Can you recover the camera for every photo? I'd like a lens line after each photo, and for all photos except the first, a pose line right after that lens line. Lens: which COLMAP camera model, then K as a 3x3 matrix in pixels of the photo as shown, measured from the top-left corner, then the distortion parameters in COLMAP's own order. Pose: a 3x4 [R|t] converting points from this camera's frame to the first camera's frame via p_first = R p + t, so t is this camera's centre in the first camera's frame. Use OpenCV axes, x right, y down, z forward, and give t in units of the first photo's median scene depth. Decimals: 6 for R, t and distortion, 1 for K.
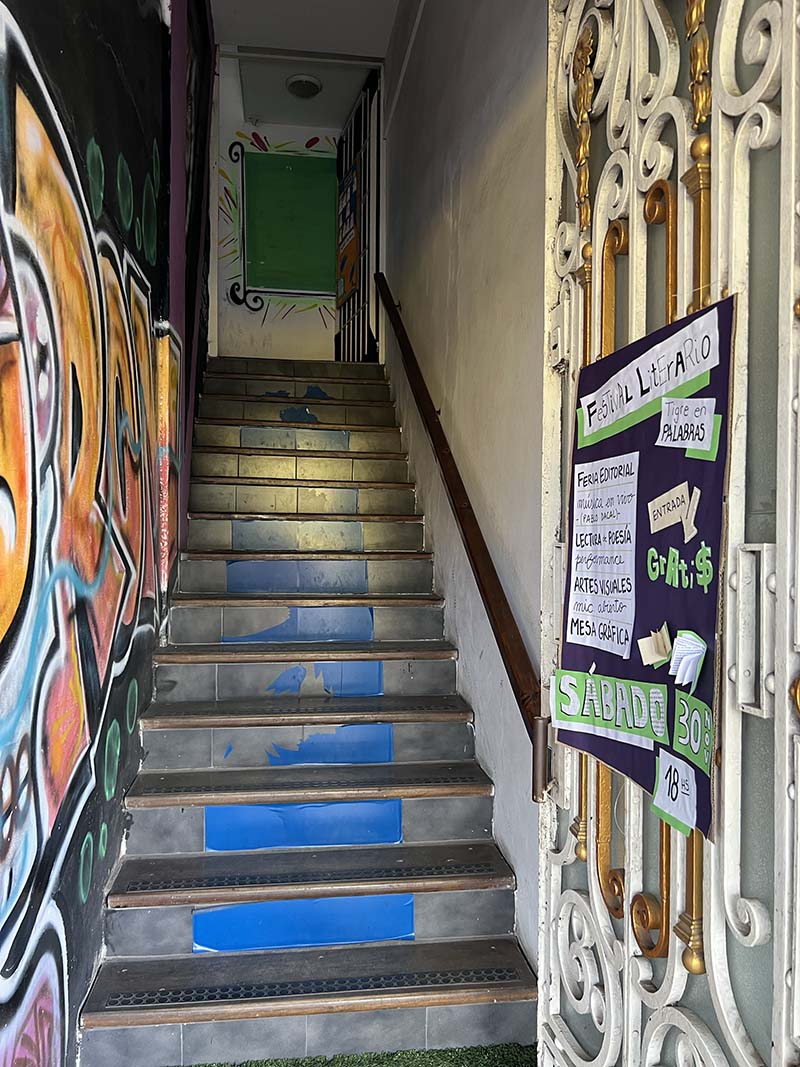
lens RADIAL K [[797.5, 0, 385.1], [0, 797.5, 530.5], [0, 0, 1]] dist [0.051716, -0.062660]
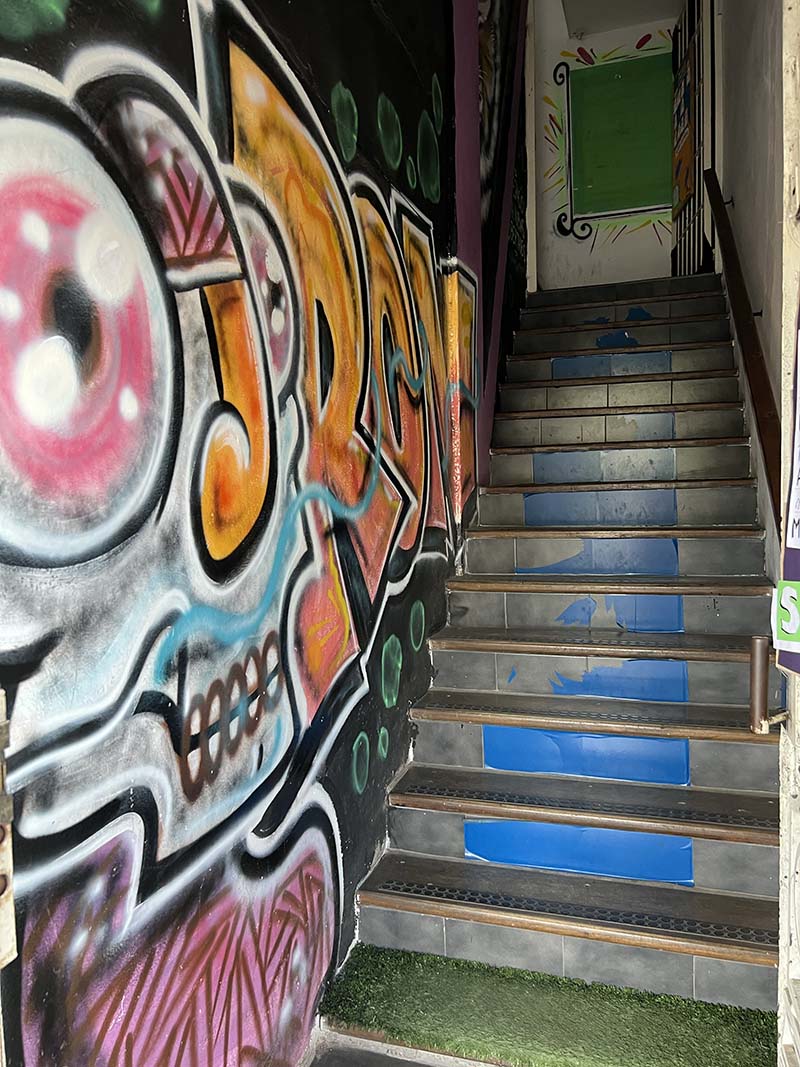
lens RADIAL K [[797.5, 0, 385.1], [0, 797.5, 530.5], [0, 0, 1]] dist [0.051716, -0.062660]
pose [[0.898839, -0.010094, -0.438162, 0.119790], [0.037686, 0.997812, 0.054321, 0.033857], [0.436655, -0.065338, 0.897253, 0.038628]]
